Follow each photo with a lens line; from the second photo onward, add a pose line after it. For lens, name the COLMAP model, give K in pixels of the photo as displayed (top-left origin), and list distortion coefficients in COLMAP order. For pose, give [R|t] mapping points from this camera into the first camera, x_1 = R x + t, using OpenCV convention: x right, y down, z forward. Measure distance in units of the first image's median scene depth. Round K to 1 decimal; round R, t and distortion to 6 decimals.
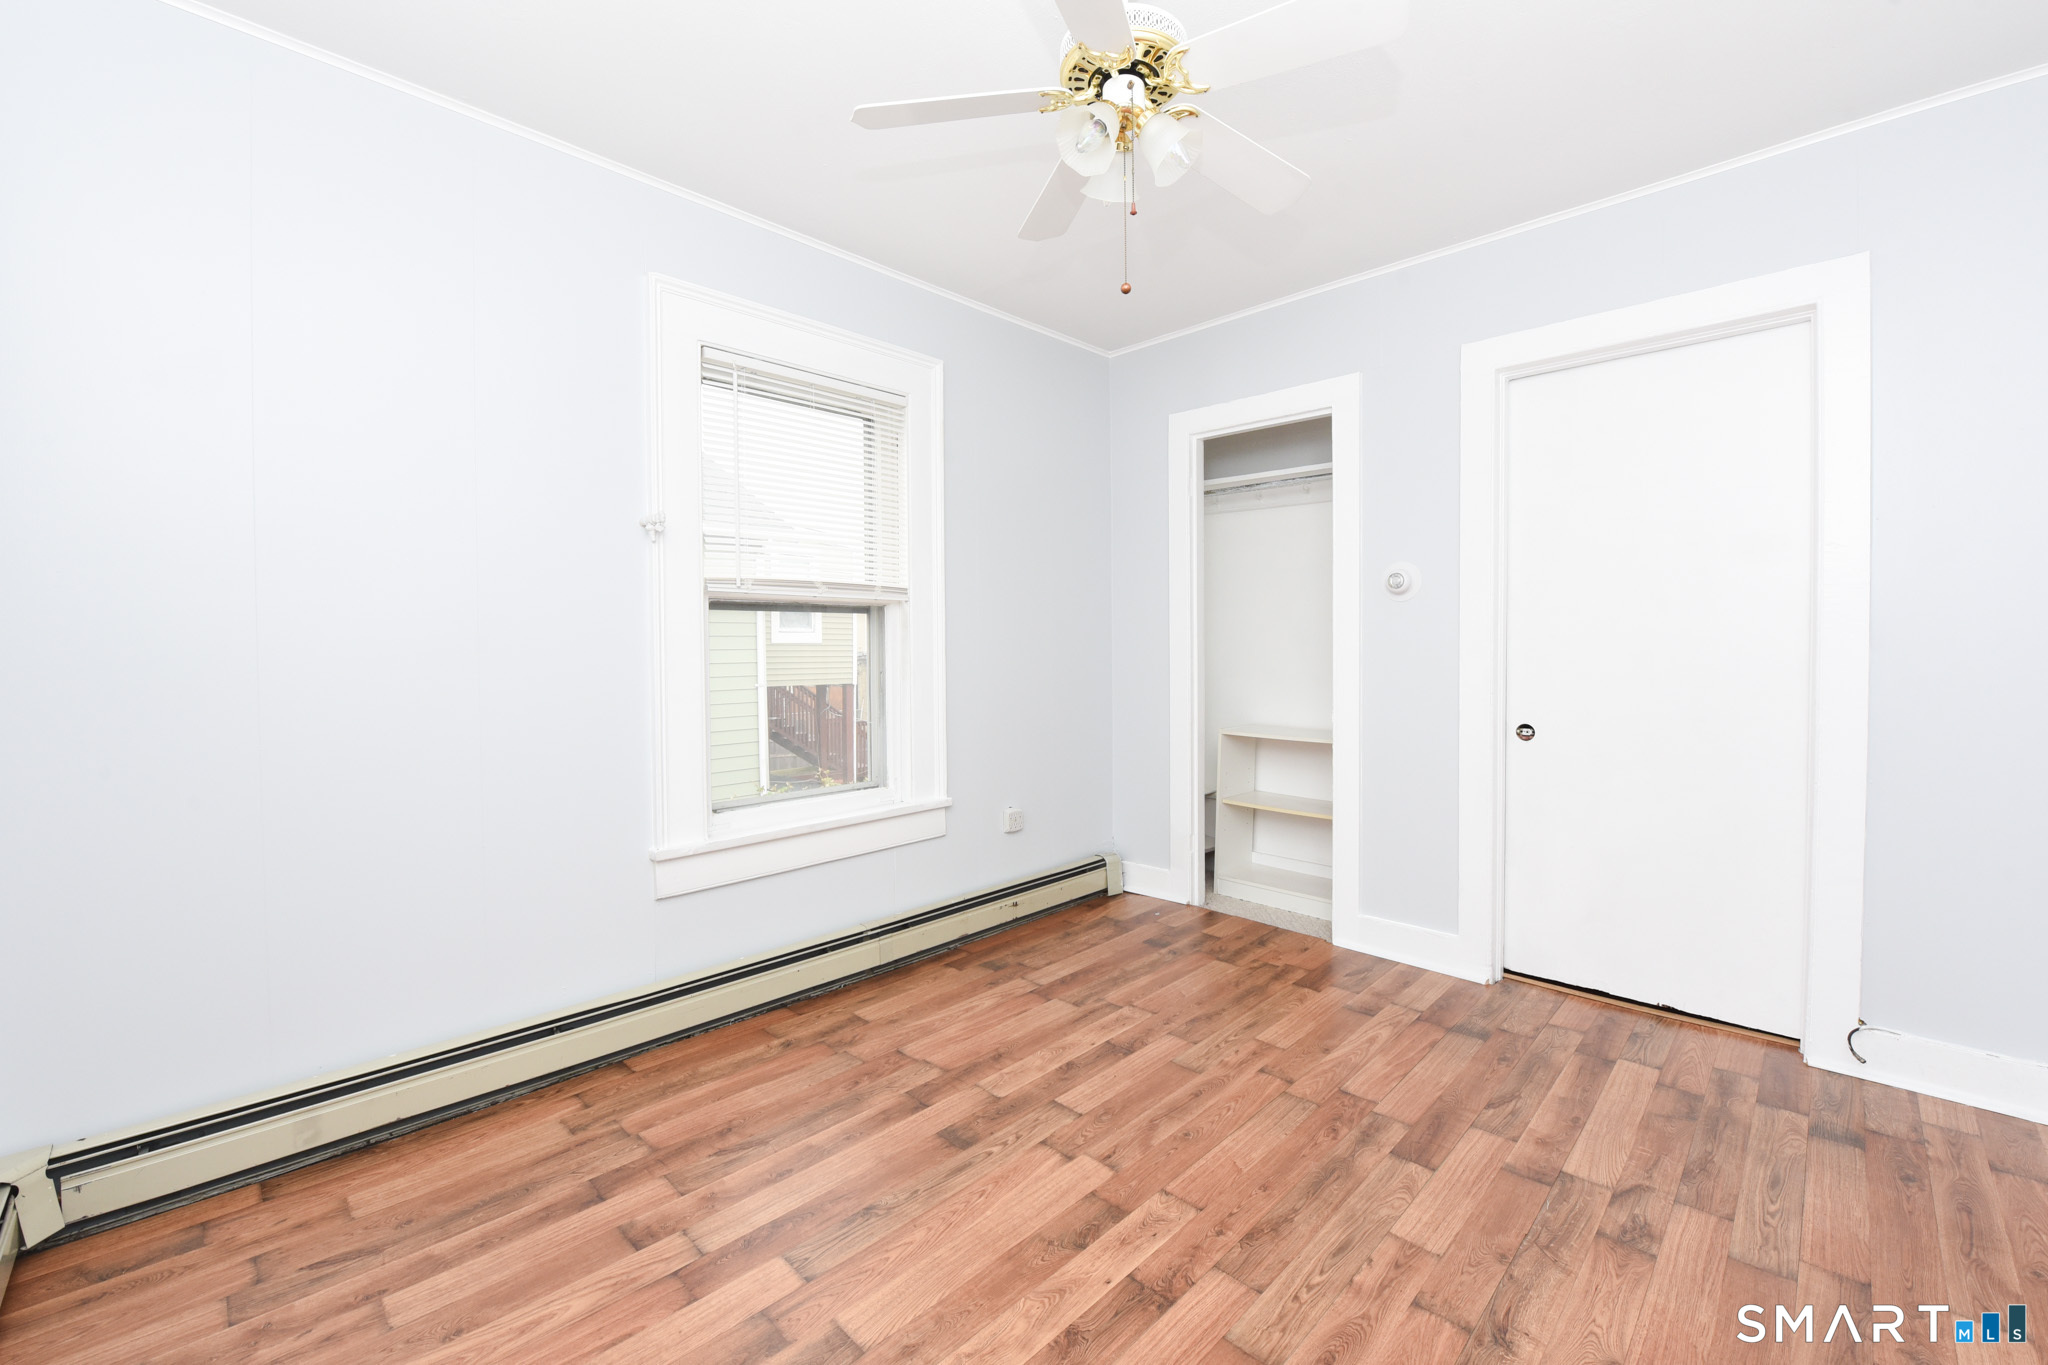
lens RADIAL K [[872.1, 0, 1029.3], [0, 872.1, 685.4], [0, 0, 1]] dist [-0.011343, -0.002421]
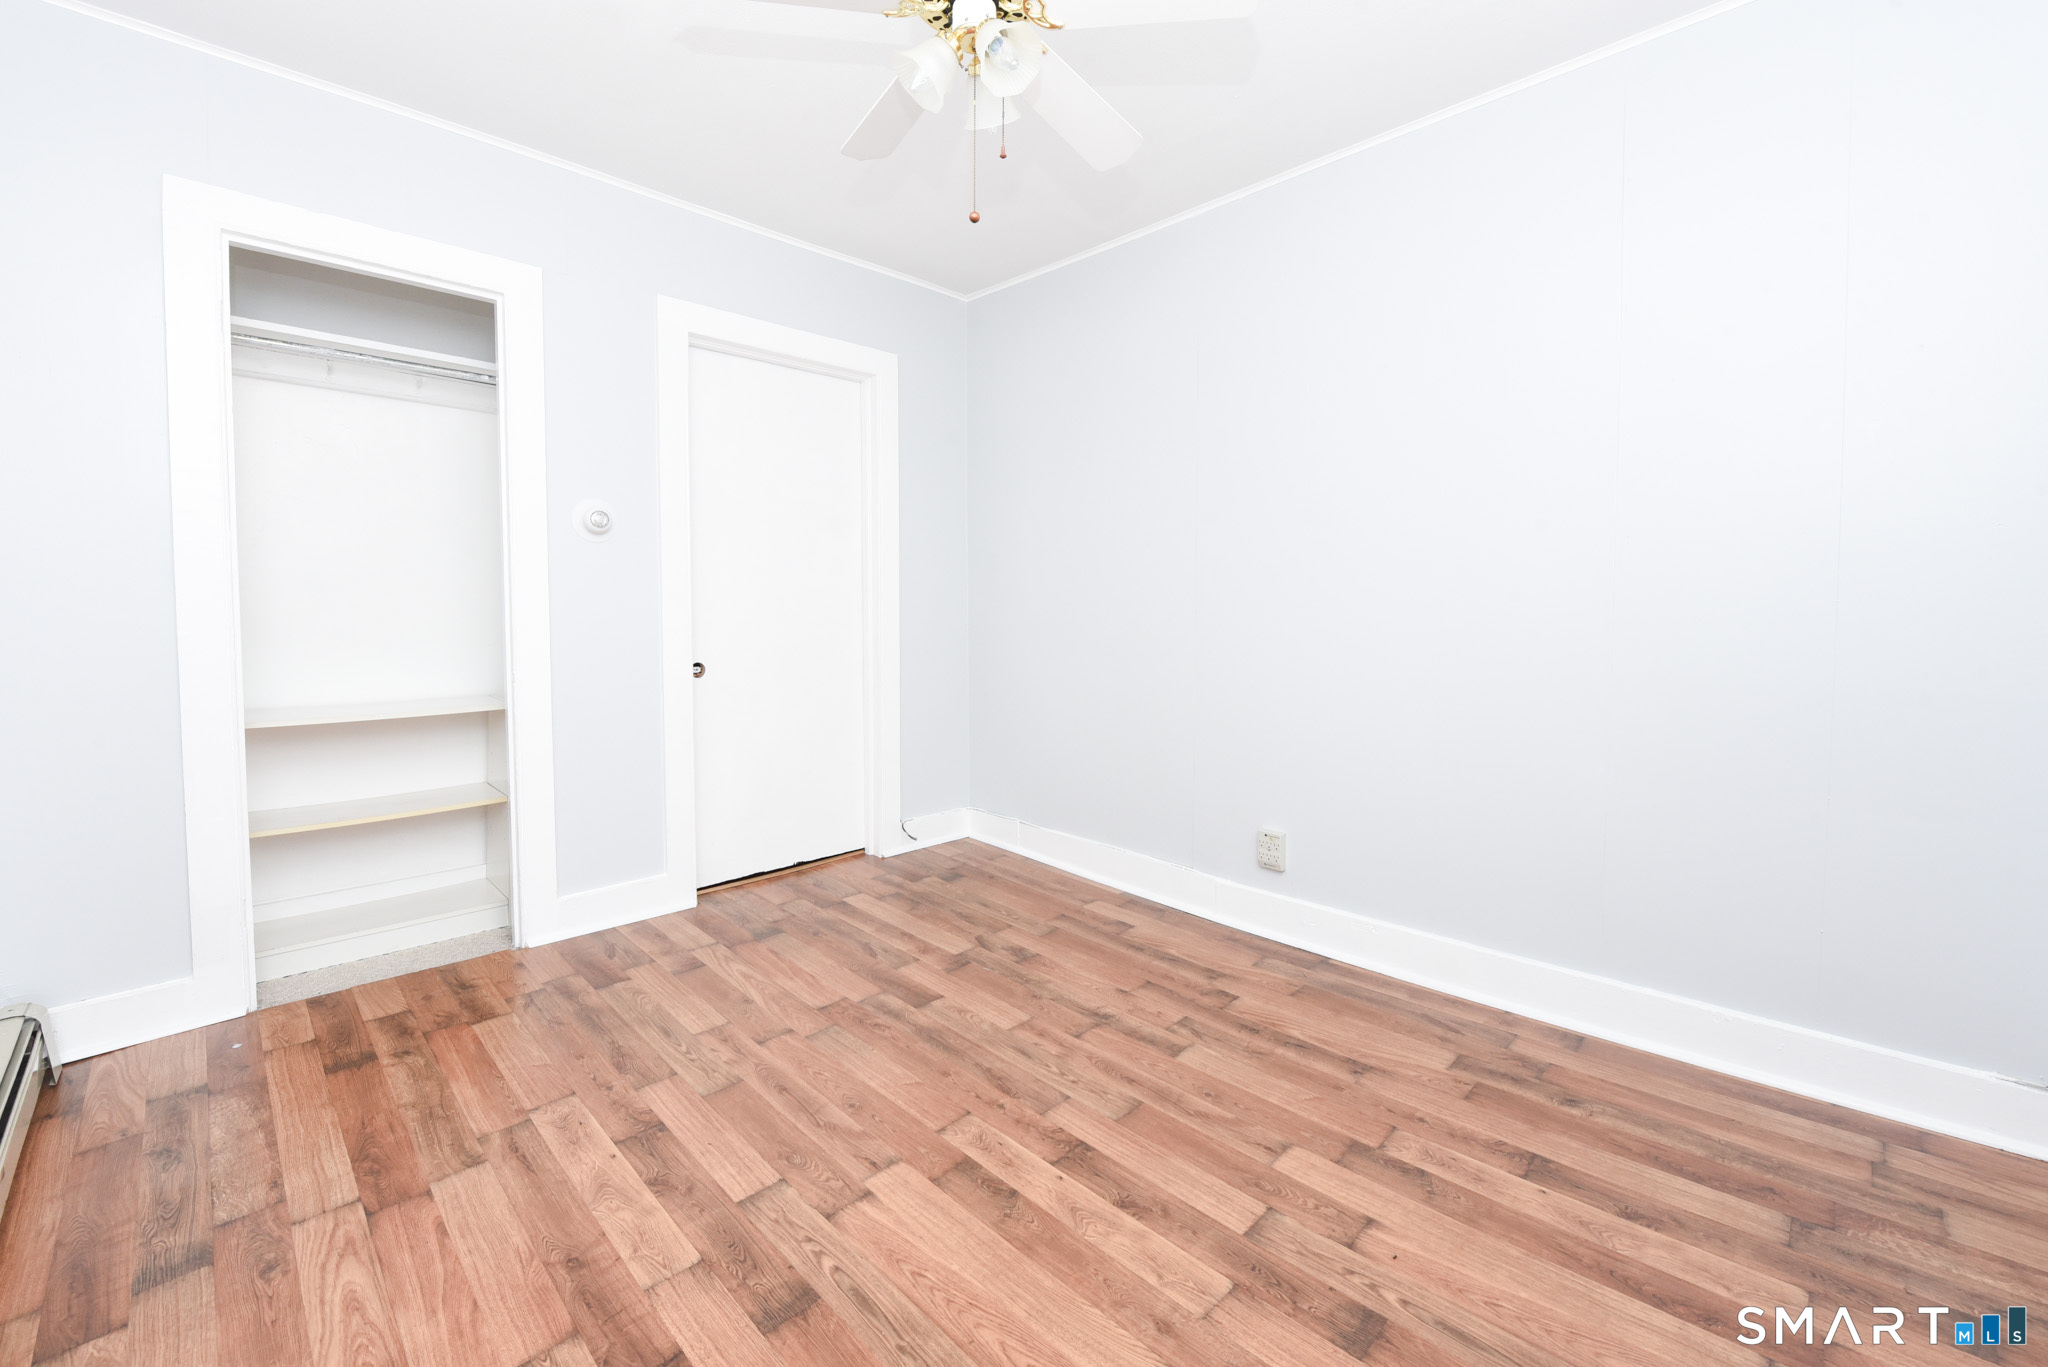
lens RADIAL K [[872.1, 0, 1023.0], [0, 872.1, 667.4], [0, 0, 1]] dist [-0.011343, -0.002421]
pose [[-0.031515, -0.071815, 0.996920, -0.630676], [0.041846, 0.996446, 0.073104, -0.016864], [-0.998627, 0.044021, -0.028398, 0.705263]]
